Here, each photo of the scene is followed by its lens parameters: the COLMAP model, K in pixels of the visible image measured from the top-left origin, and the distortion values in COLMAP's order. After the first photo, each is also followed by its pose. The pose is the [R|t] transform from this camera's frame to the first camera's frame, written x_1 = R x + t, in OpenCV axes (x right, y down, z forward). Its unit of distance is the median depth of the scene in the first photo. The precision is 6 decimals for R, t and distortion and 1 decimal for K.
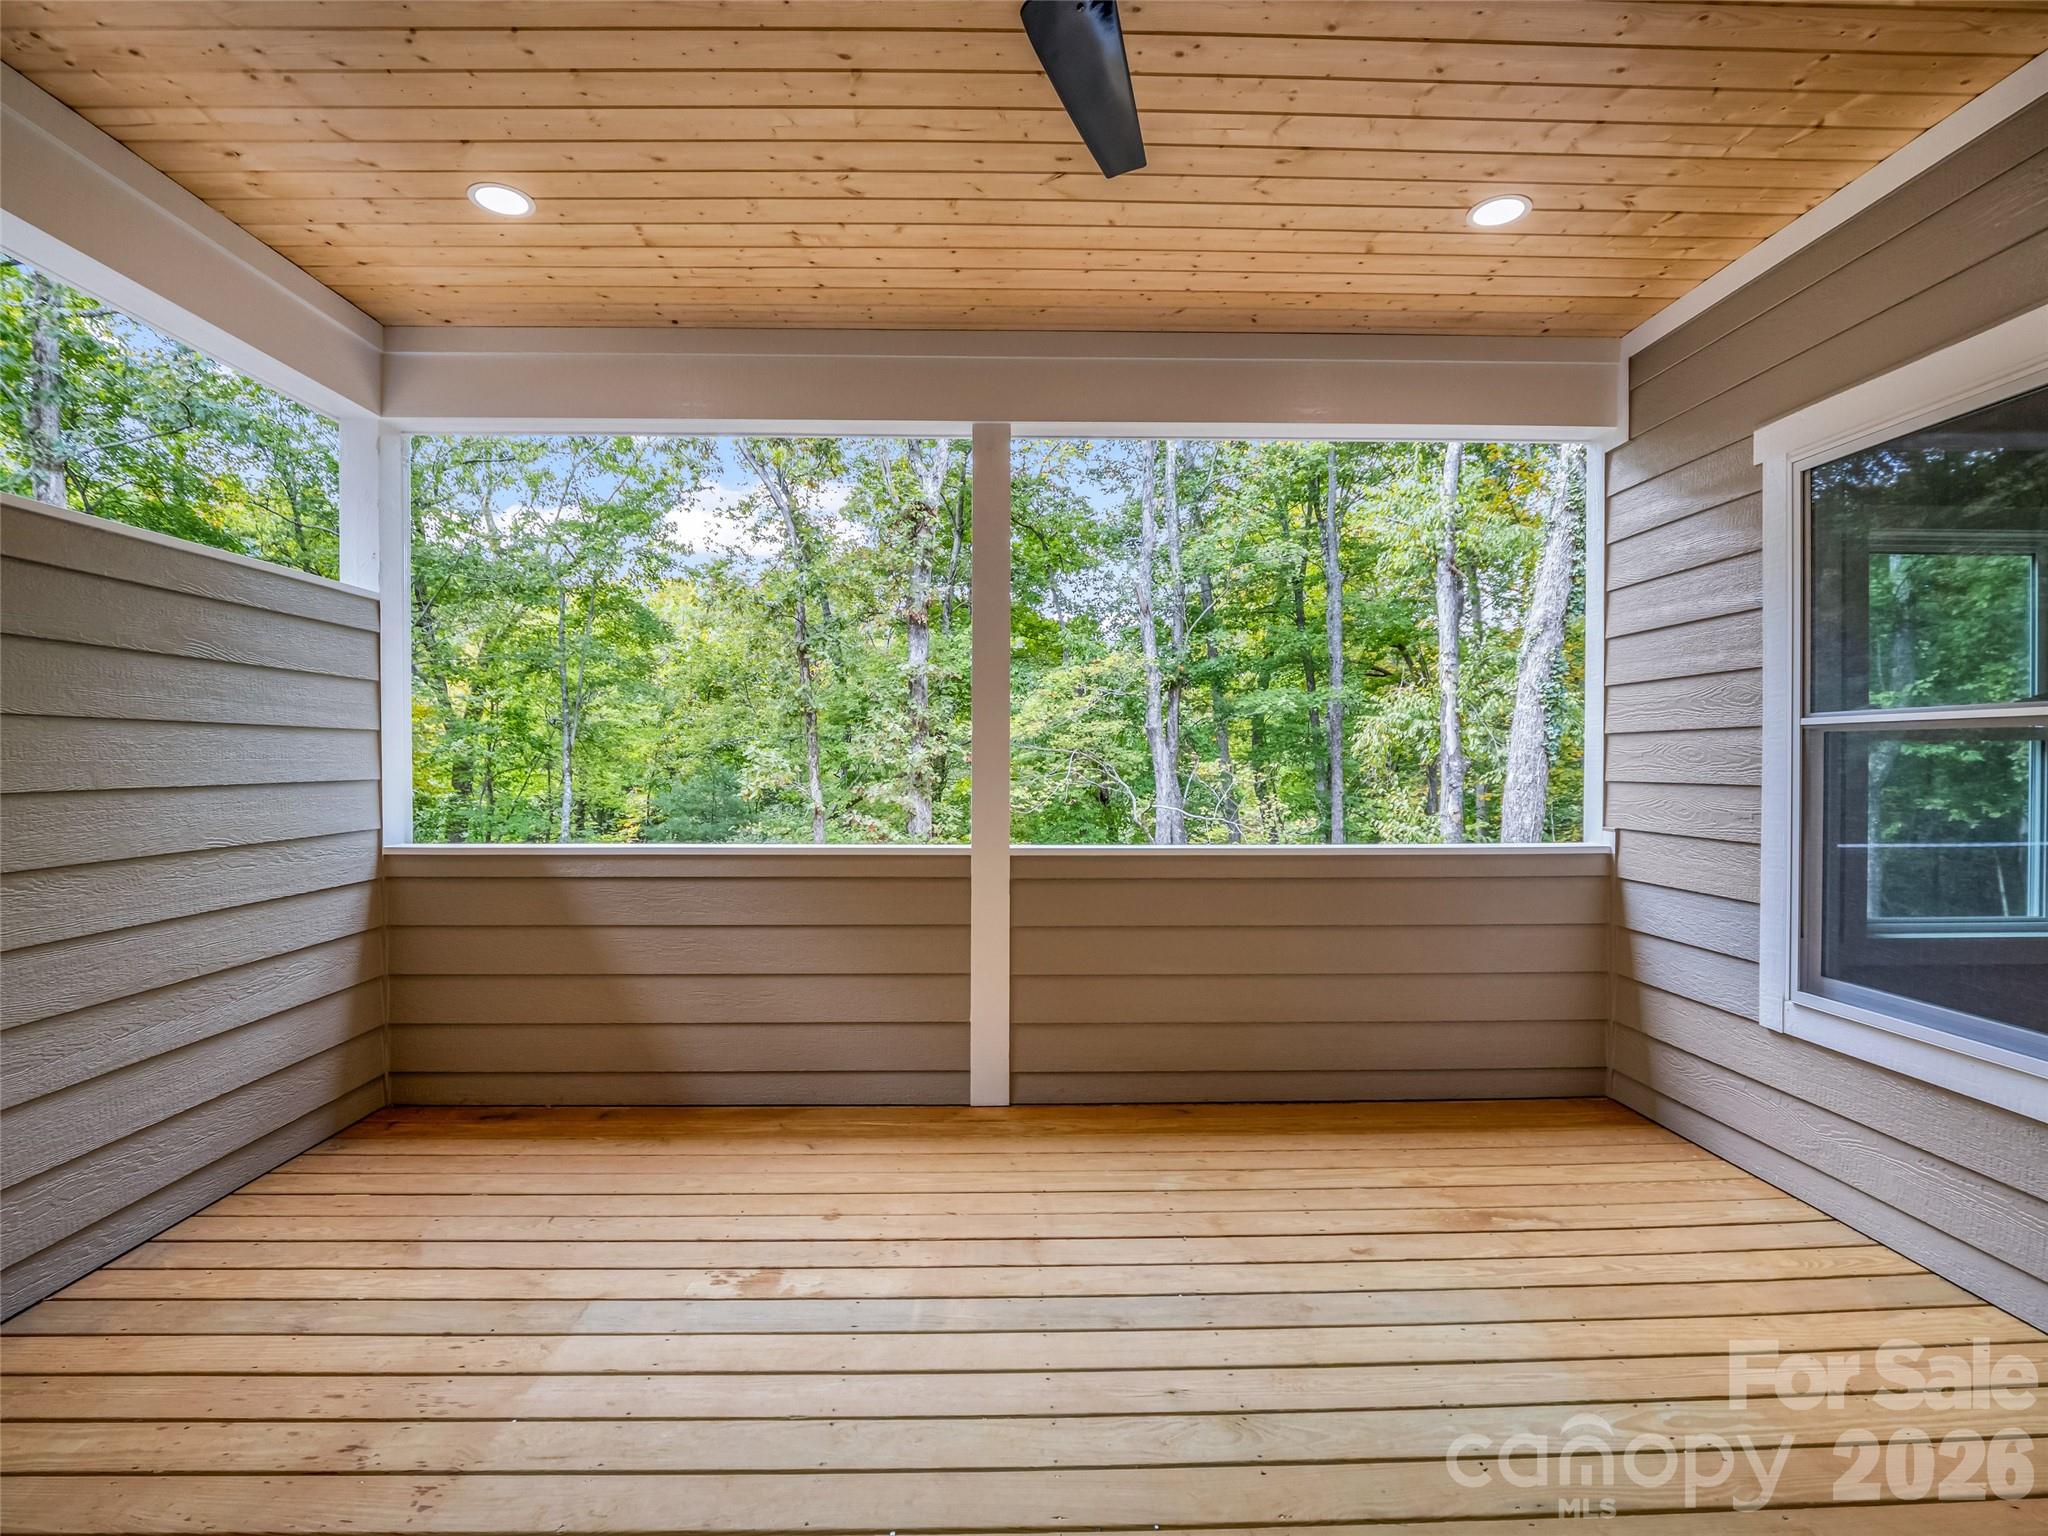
lens RADIAL K [[998.2, 0, 1018.5], [0, 998.2, 768.2], [0, 0, 1]] dist [-0.018968, -0.000357]
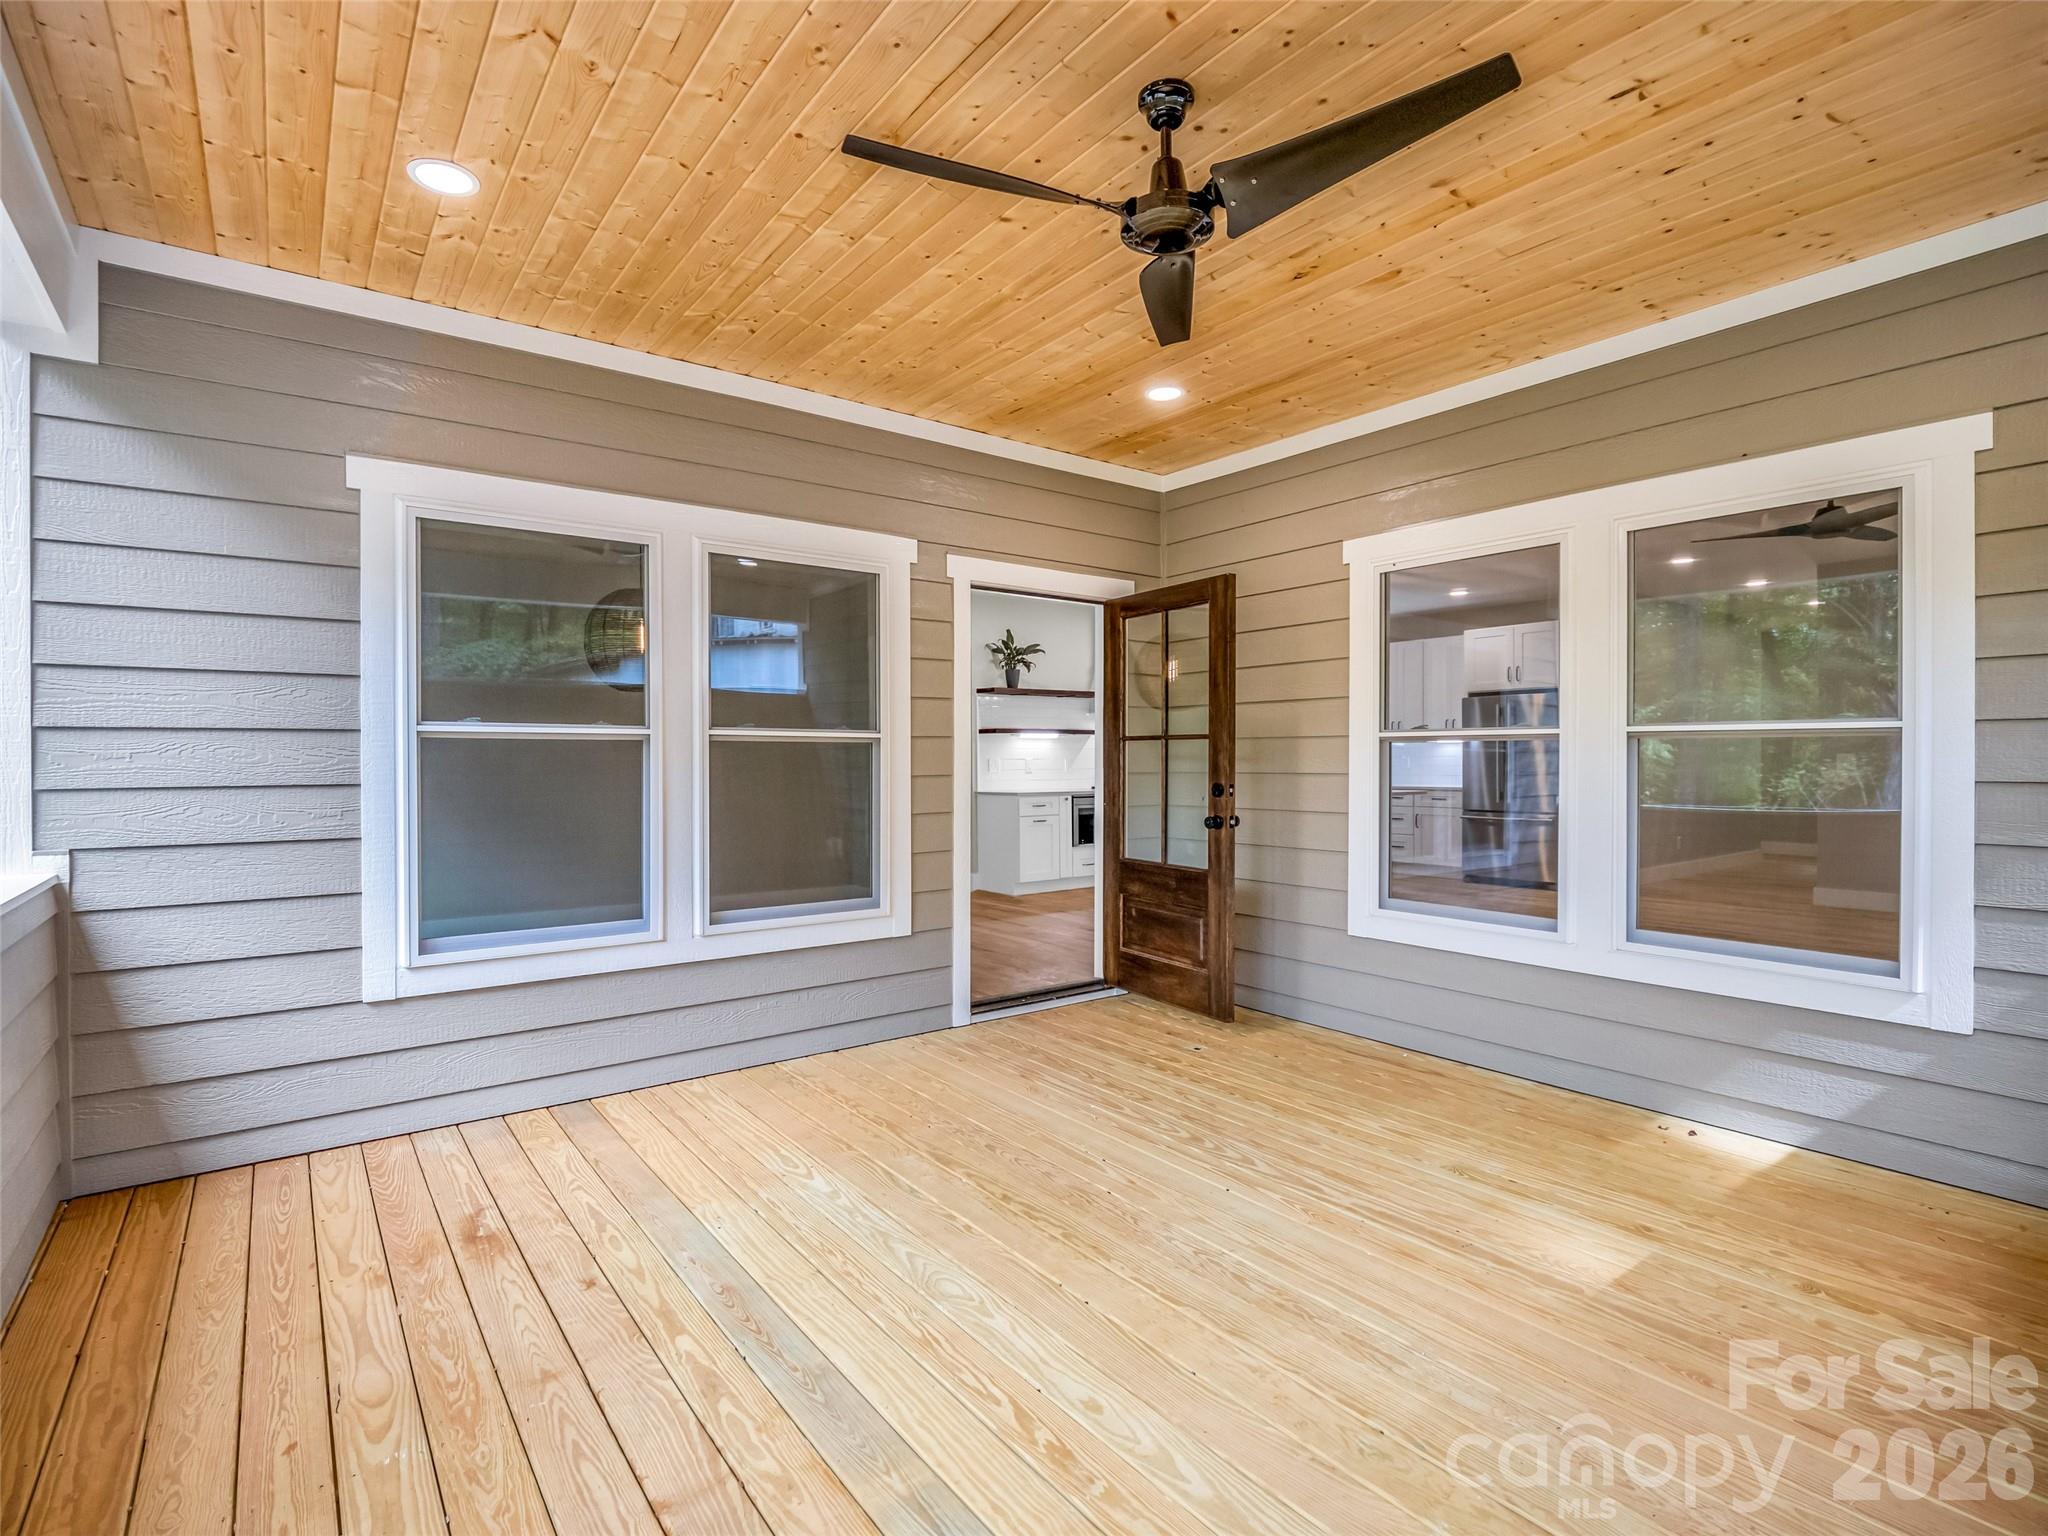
lens RADIAL K [[998.2, 0, 1019.1], [0, 998.2, 761.8], [0, 0, 1]] dist [-0.018968, -0.000357]
pose [[-0.578048, -0.001709, 0.816001, -0.563868], [0.010074, 0.999907, 0.009230, -0.009365], [-0.815941, 0.013555, -0.577977, 1.035671]]
